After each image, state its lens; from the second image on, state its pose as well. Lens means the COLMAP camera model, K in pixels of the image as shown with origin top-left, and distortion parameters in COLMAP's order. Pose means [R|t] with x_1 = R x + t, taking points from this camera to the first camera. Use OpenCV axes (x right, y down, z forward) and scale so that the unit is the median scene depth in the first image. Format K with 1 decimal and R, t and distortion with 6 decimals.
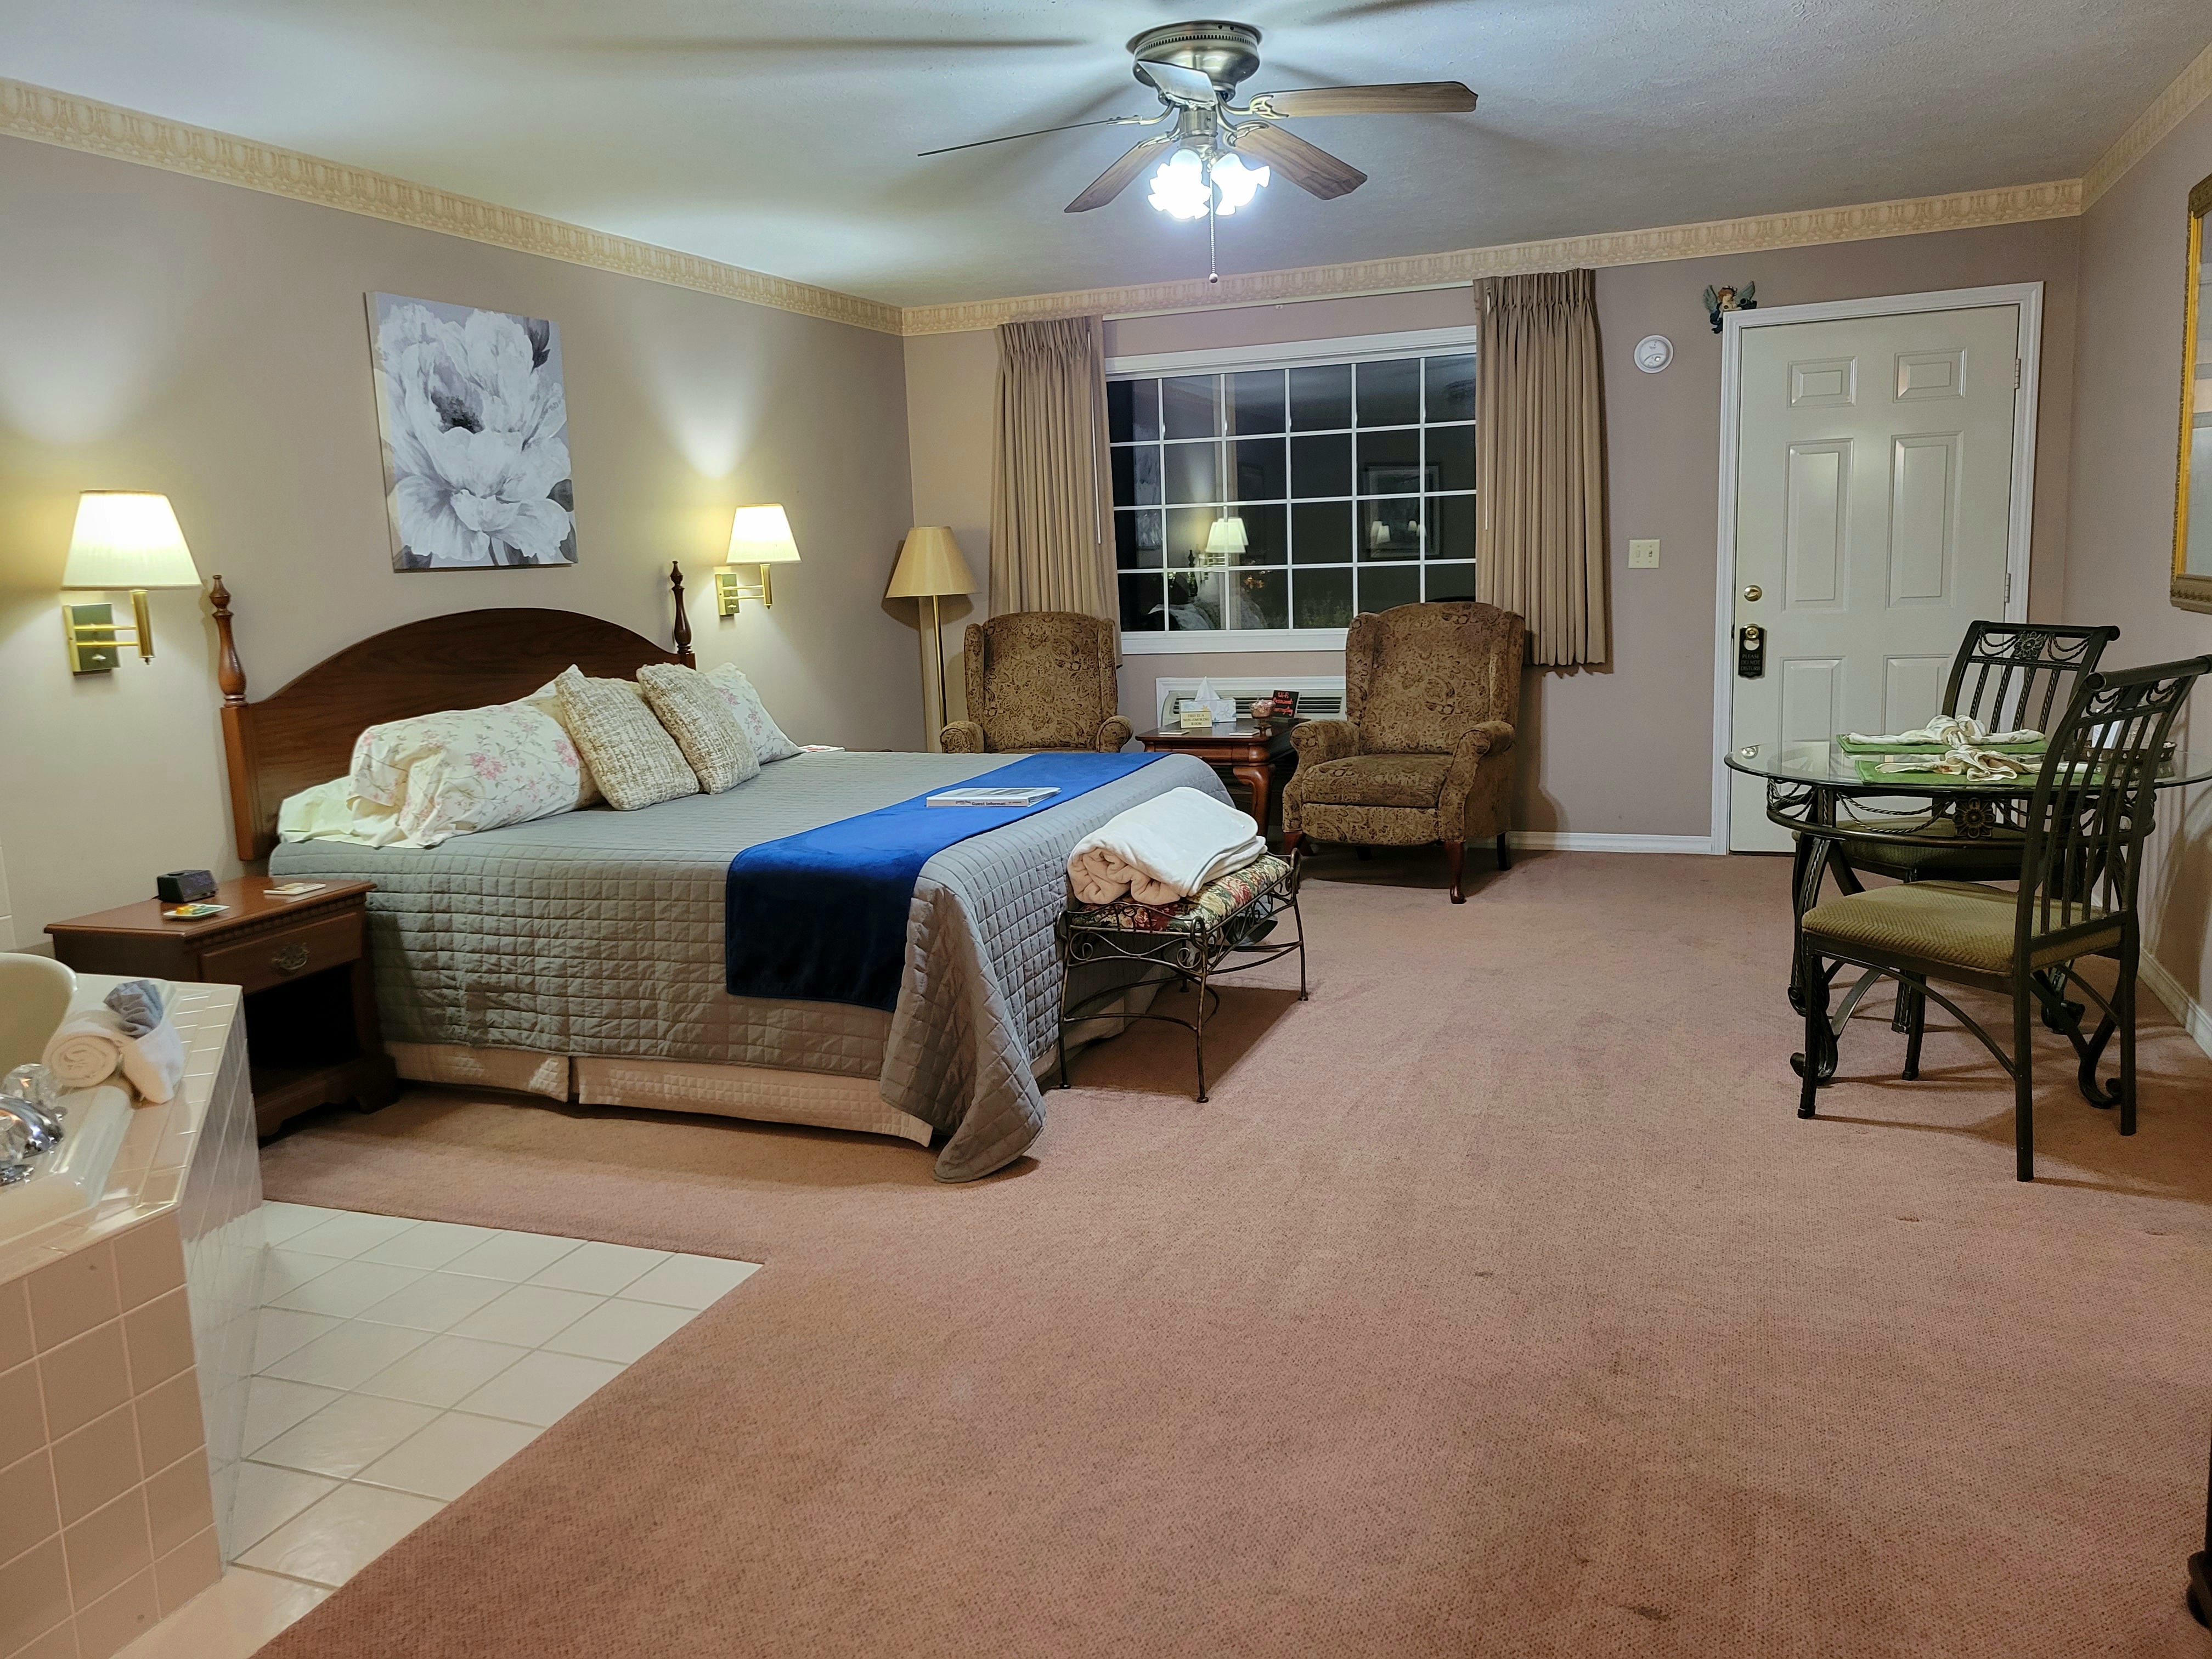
lens RADIAL K [[1649.5, 0, 1073.6], [0, 1649.5, 796.9], [0, 0, 1]] dist [0.060697, -0.043852]
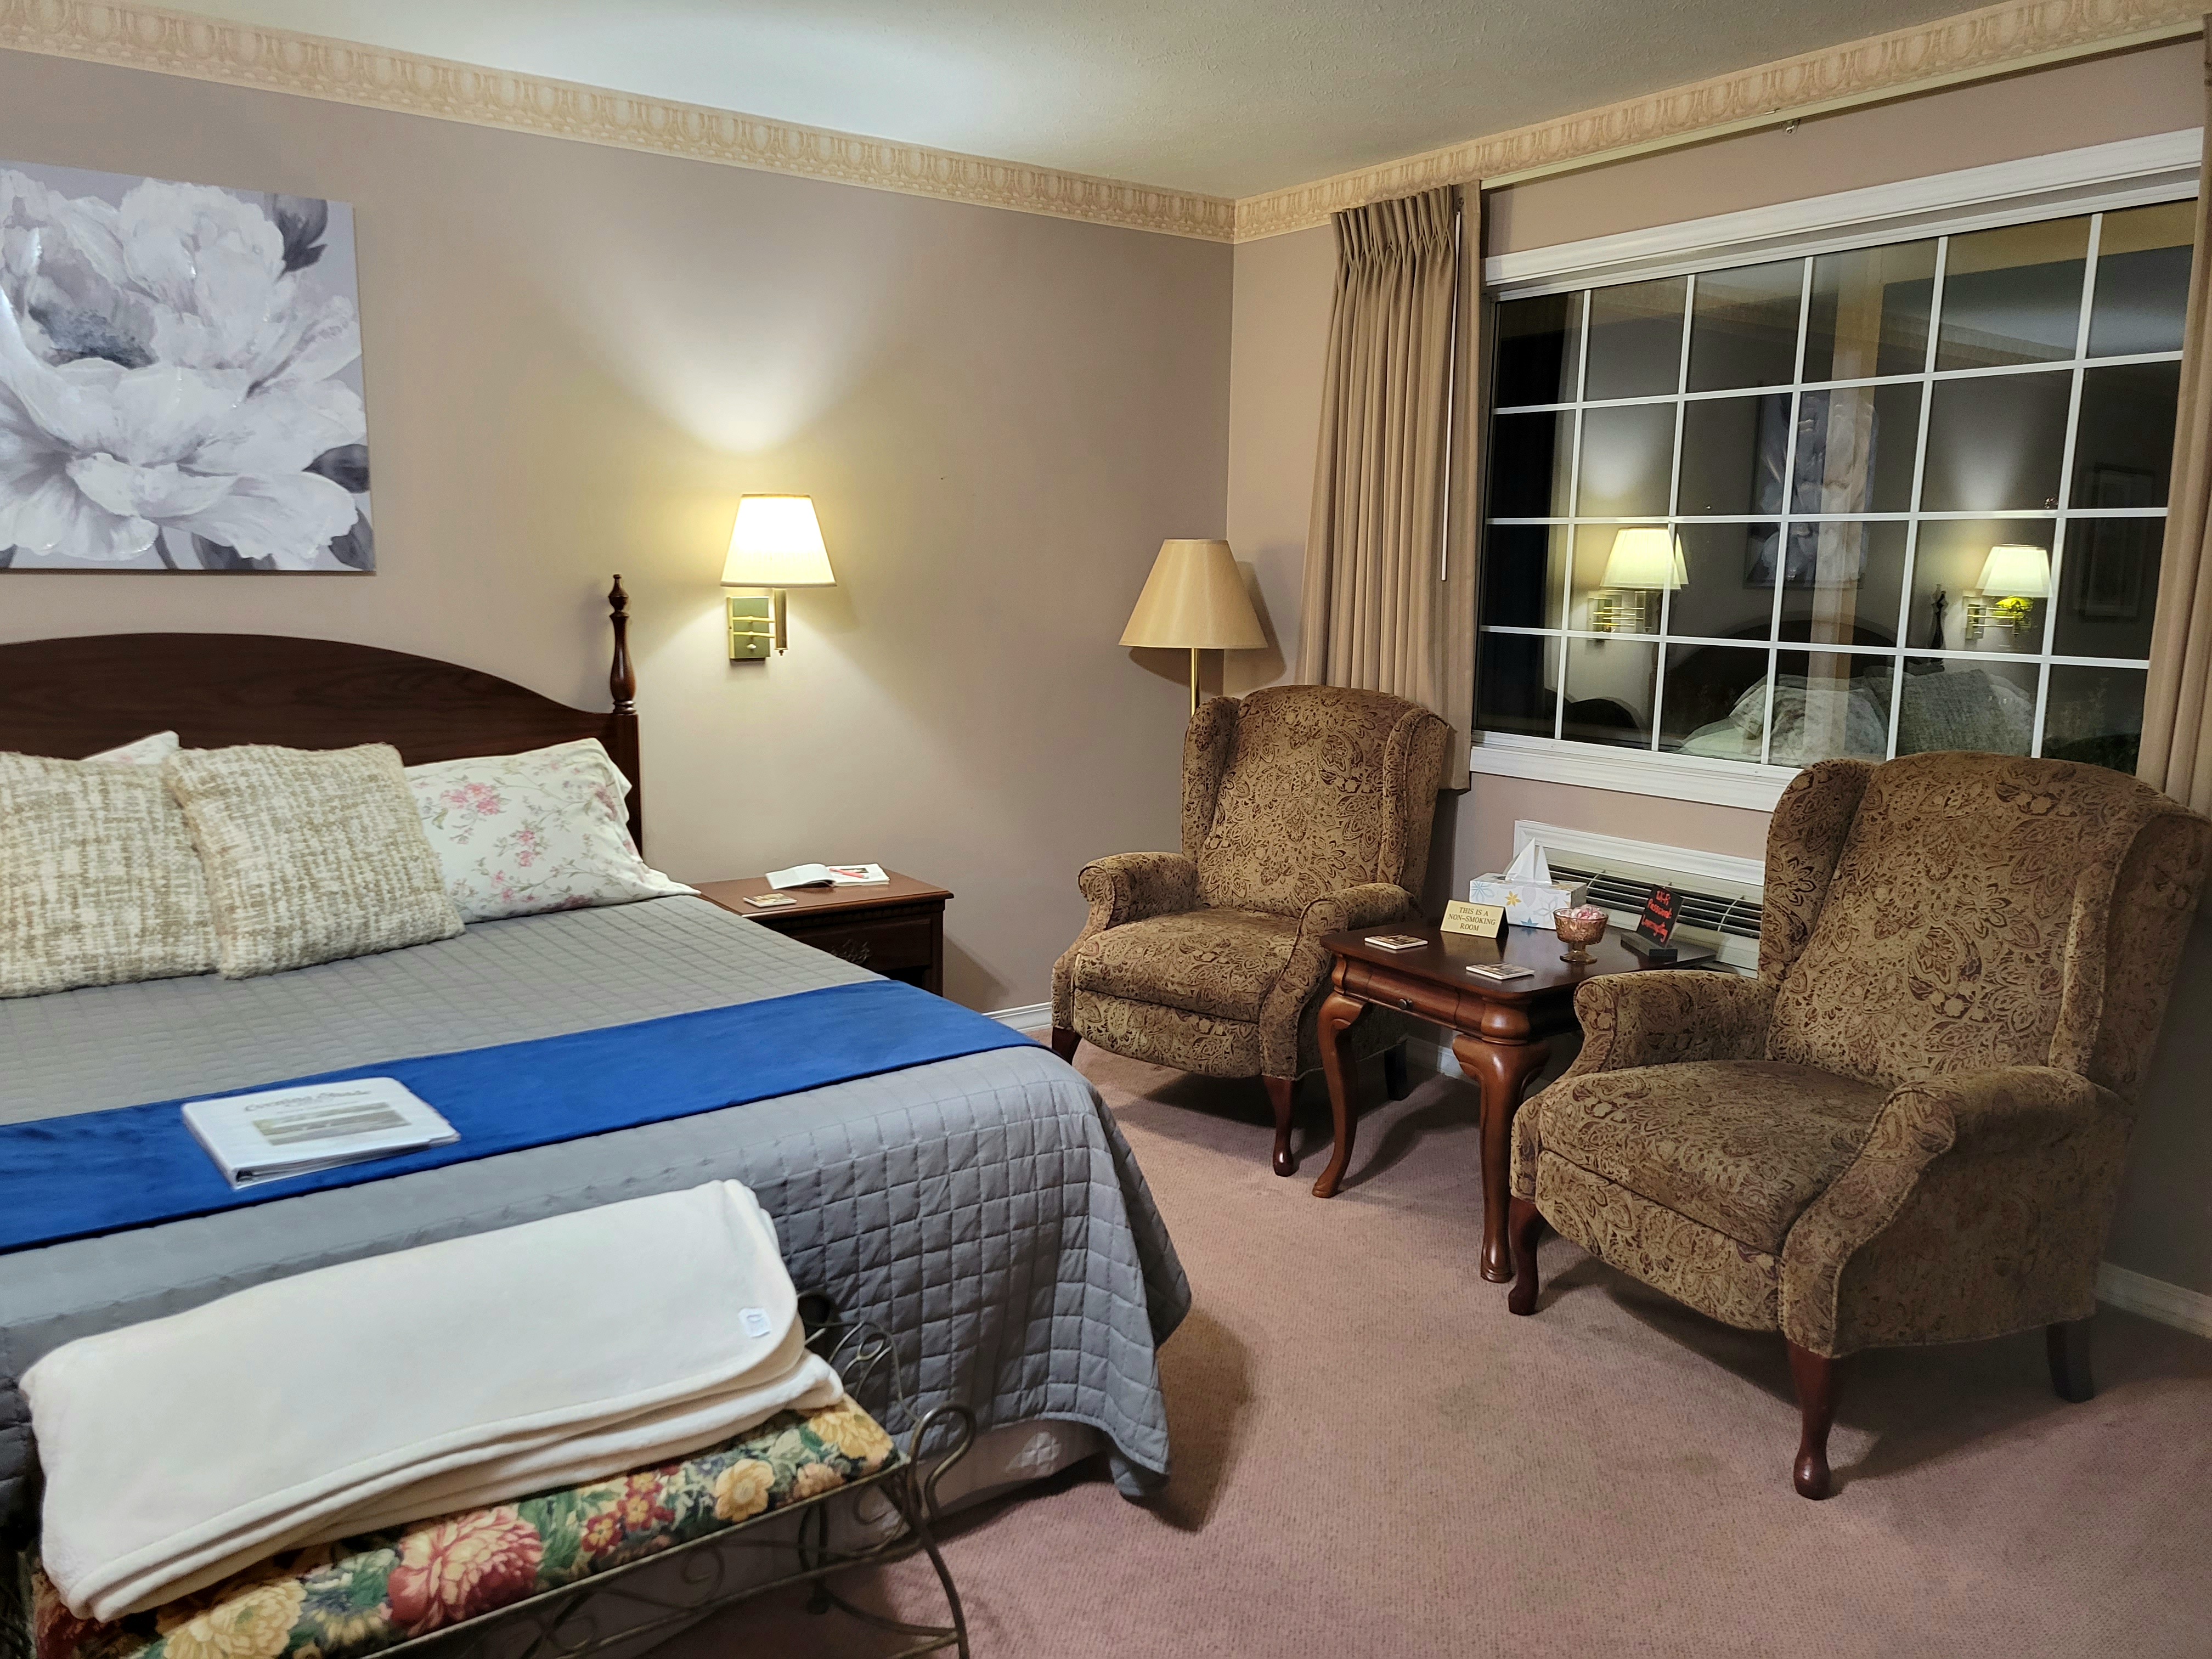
lens RADIAL K [[1649.5, 0, 1067.5], [0, 1649.5, 810.2], [0, 0, 1]] dist [0.060697, -0.043852]
pose [[0.839979, 0.130160, -0.526776, 0.272985], [-0.124564, 0.991132, 0.046271, -0.101945], [0.528127, 0.026751, 0.848744, 0.533257]]
